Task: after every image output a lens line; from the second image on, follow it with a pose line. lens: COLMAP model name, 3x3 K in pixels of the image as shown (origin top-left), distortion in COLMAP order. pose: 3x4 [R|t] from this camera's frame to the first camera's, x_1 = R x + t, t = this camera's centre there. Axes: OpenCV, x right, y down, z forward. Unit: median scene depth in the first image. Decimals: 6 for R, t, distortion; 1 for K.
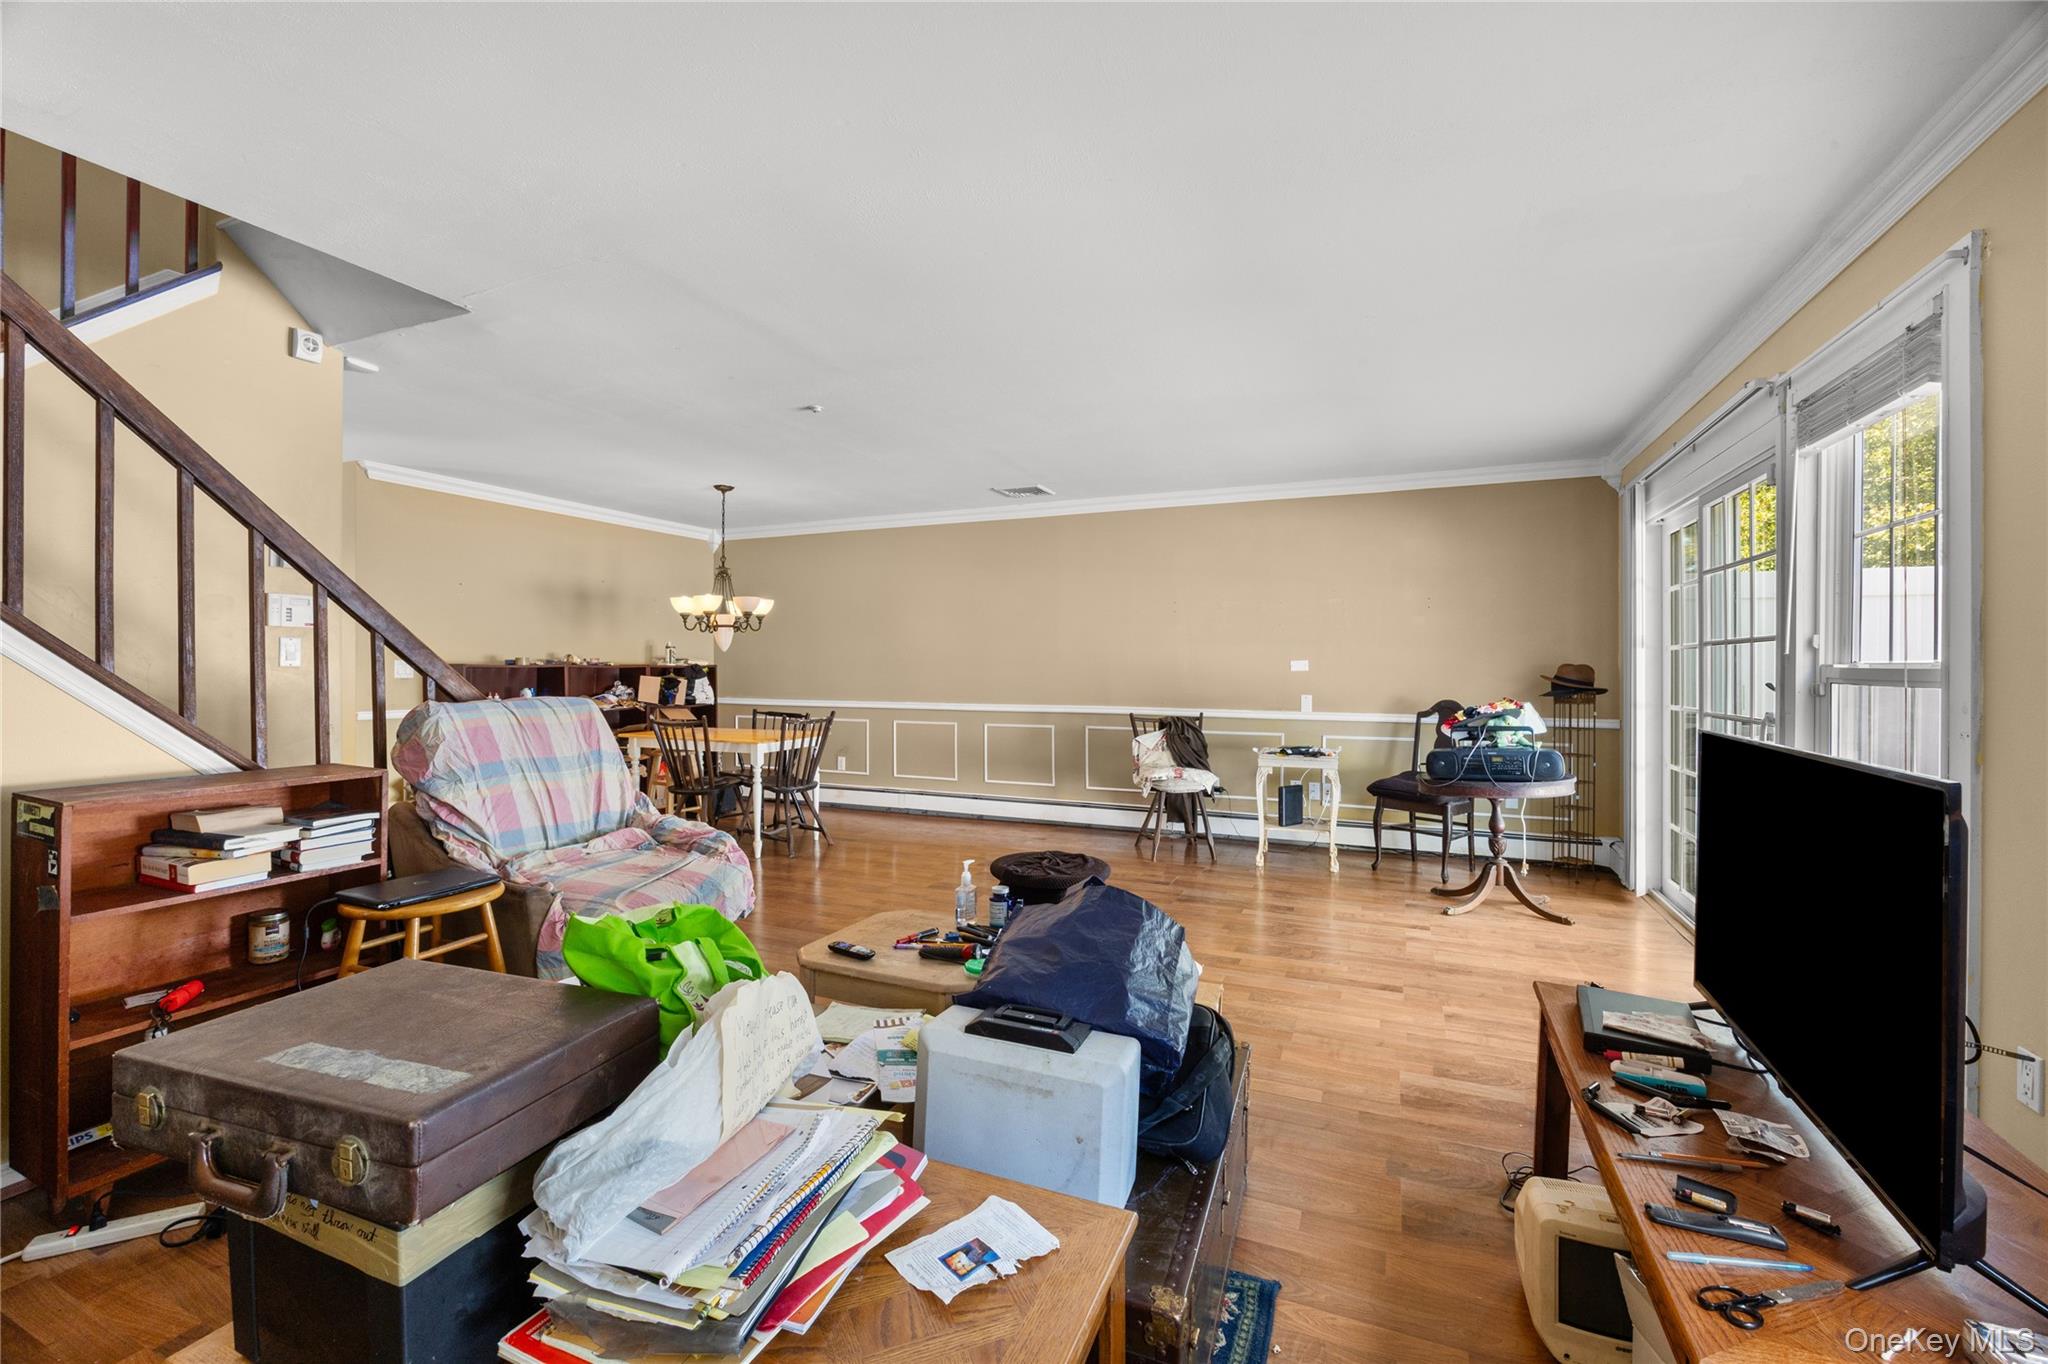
lens RADIAL K [[865.8, 0, 1022.7], [0, 865.8, 672.3], [0, 0, 1]] dist [-0.001514, -0.000082]
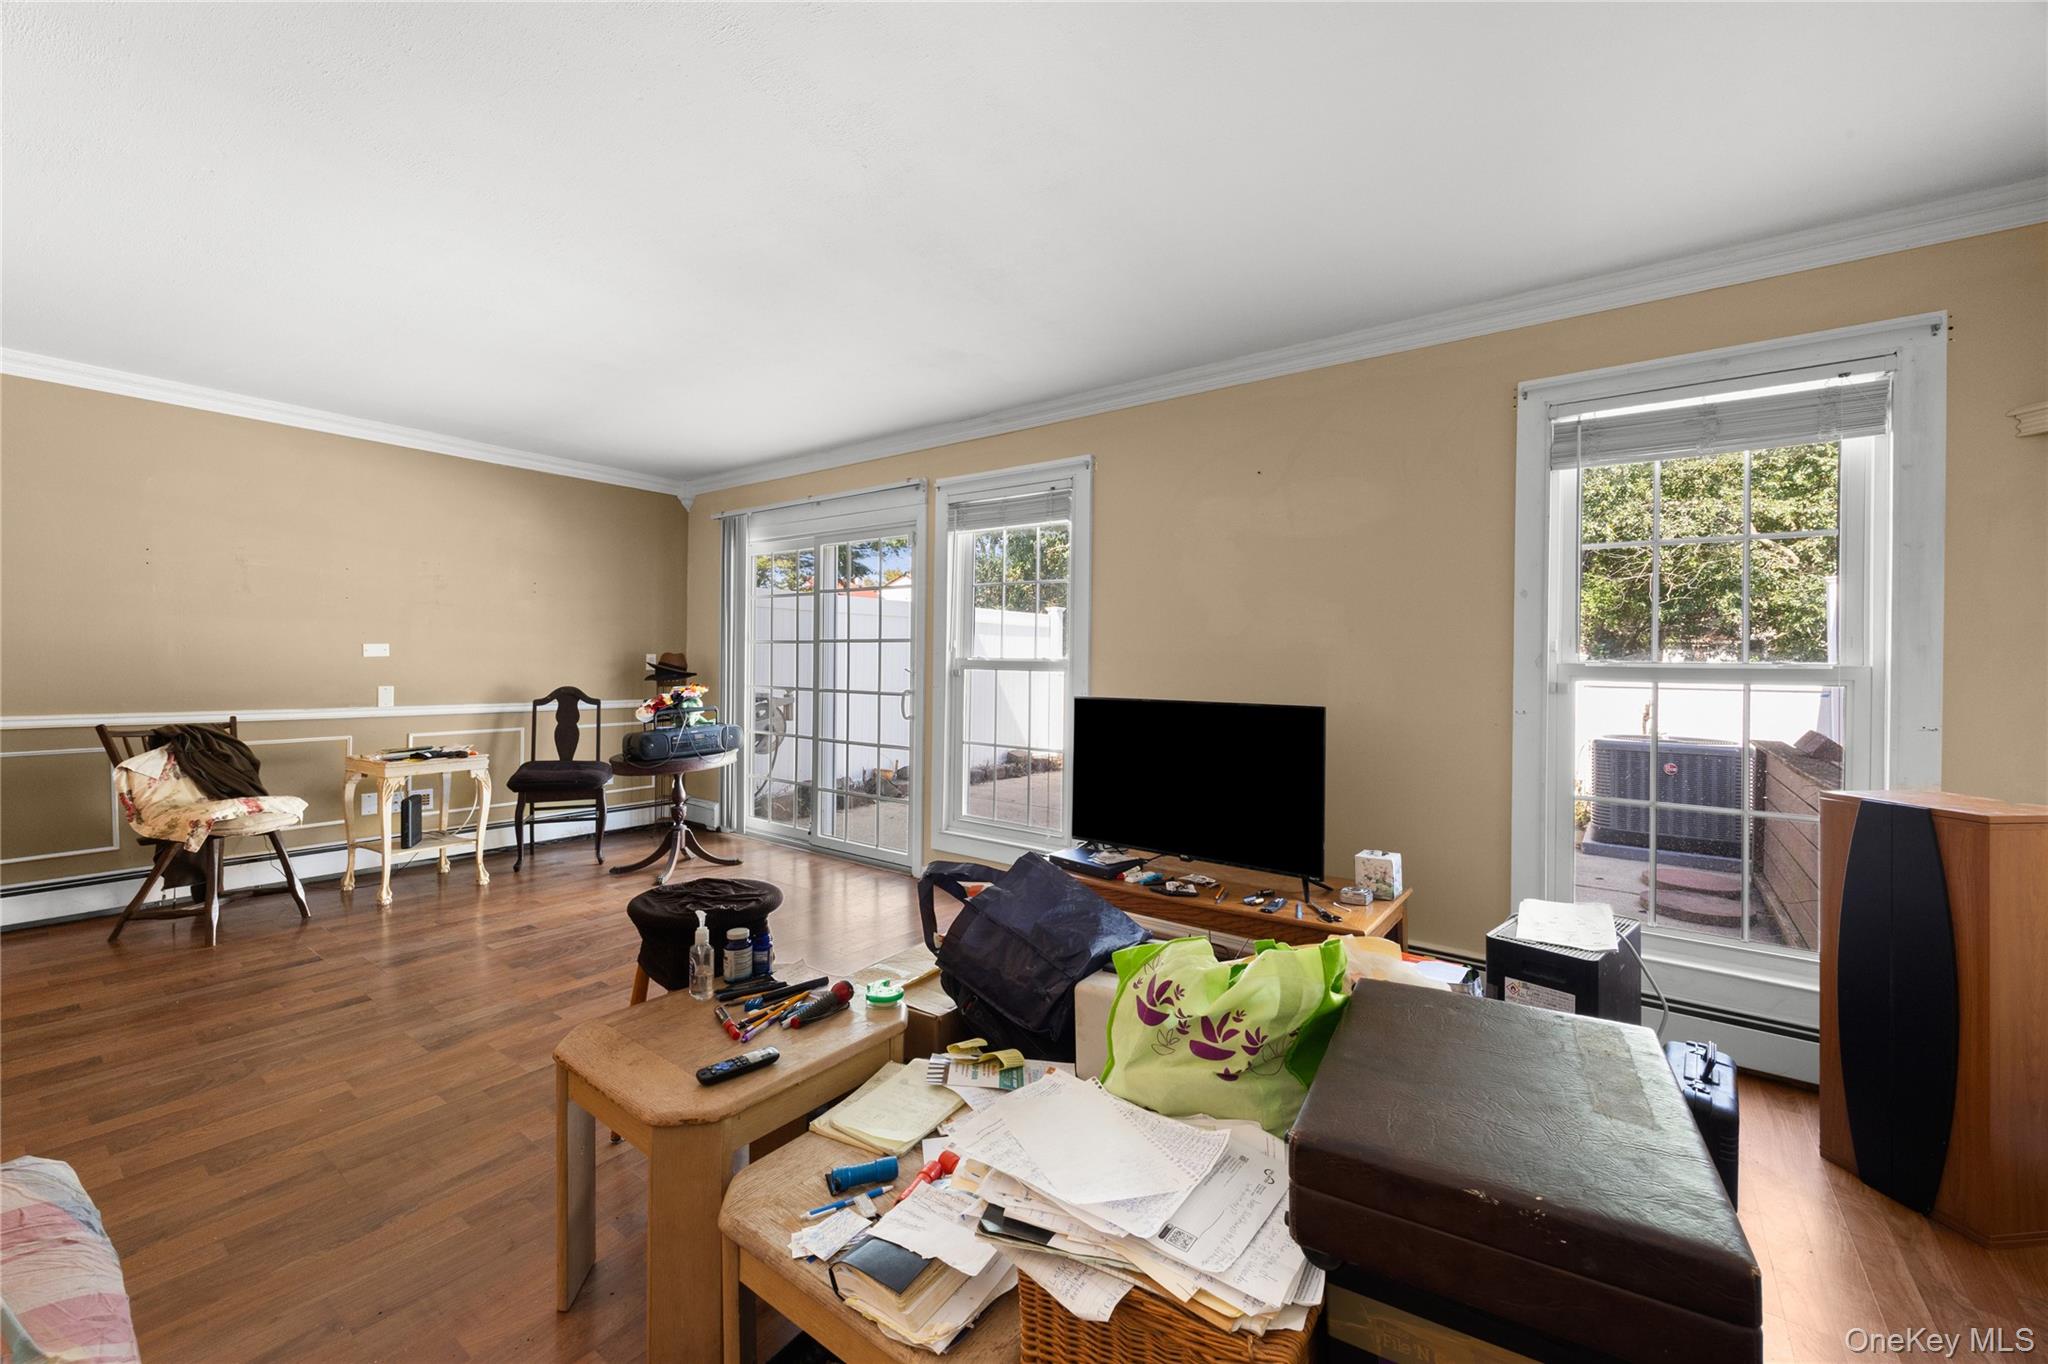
lens RADIAL K [[828.3, 0, 1027.0], [0, 828.3, 650.8], [0, 0, 1]] dist [0.002221, 0.000135]
pose [[0.226673, 0.009070, 0.973929, -0.303494], [-0.006107, 0.999950, -0.007891, -0.004845], [-0.973952, -0.004159, 0.226717, 0.232942]]
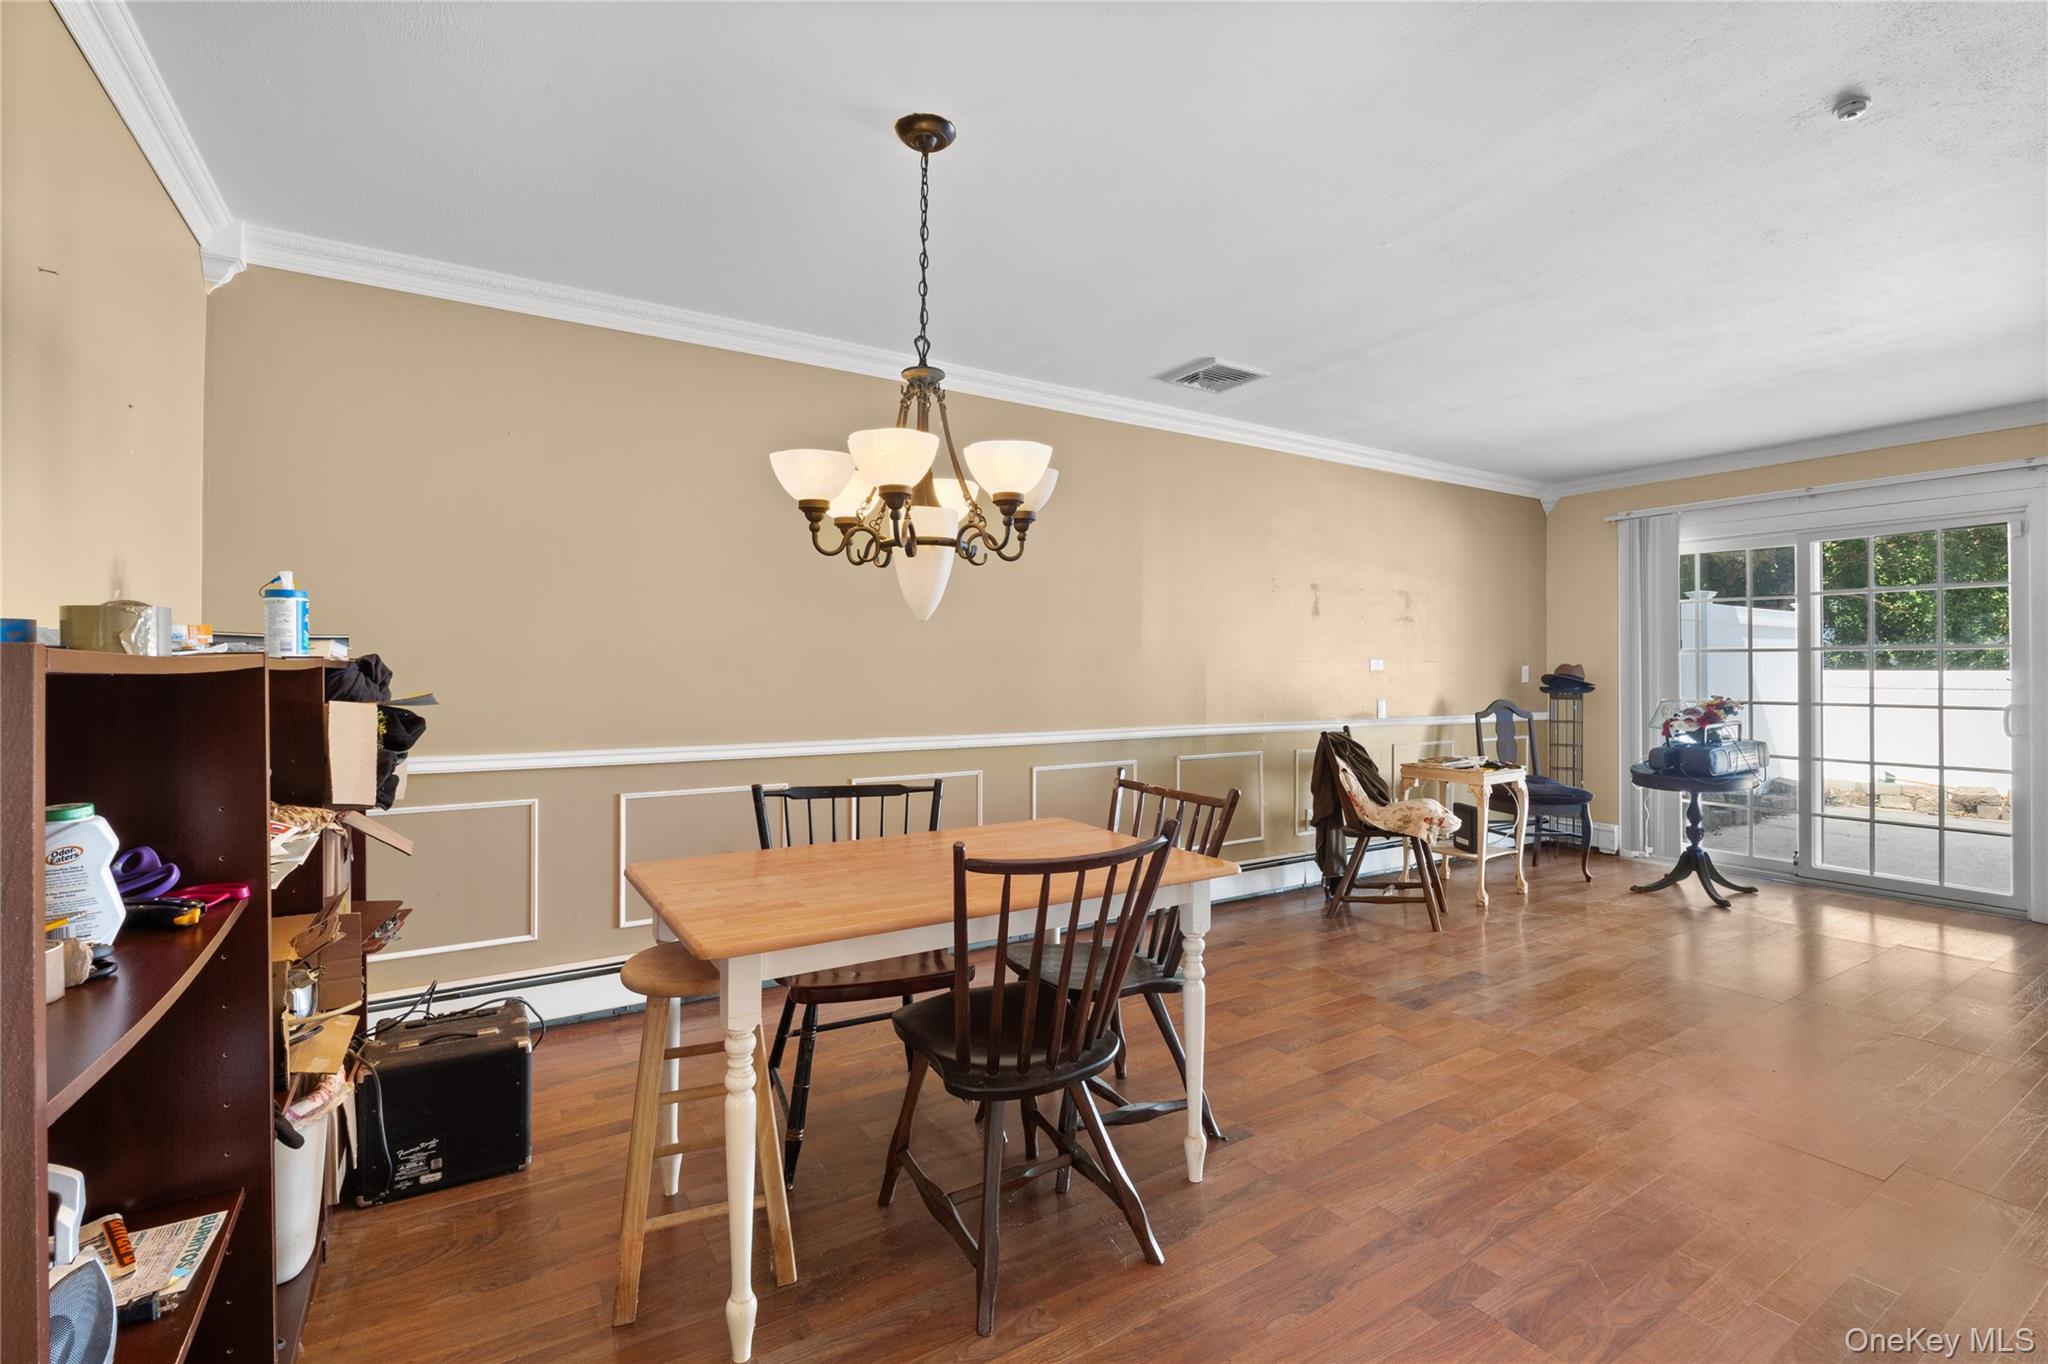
lens RADIAL K [[930.0, 0, 1029.6], [0, 930.0, 657.4], [0, 0, 1]] dist [0.001110, 0.000148]
pose [[0.548618, 0.003047, 0.836067, -0.649371], [0.004648, 0.999967, -0.006694, -0.010473], [-0.836060, 0.007558, 0.548586, 0.788822]]
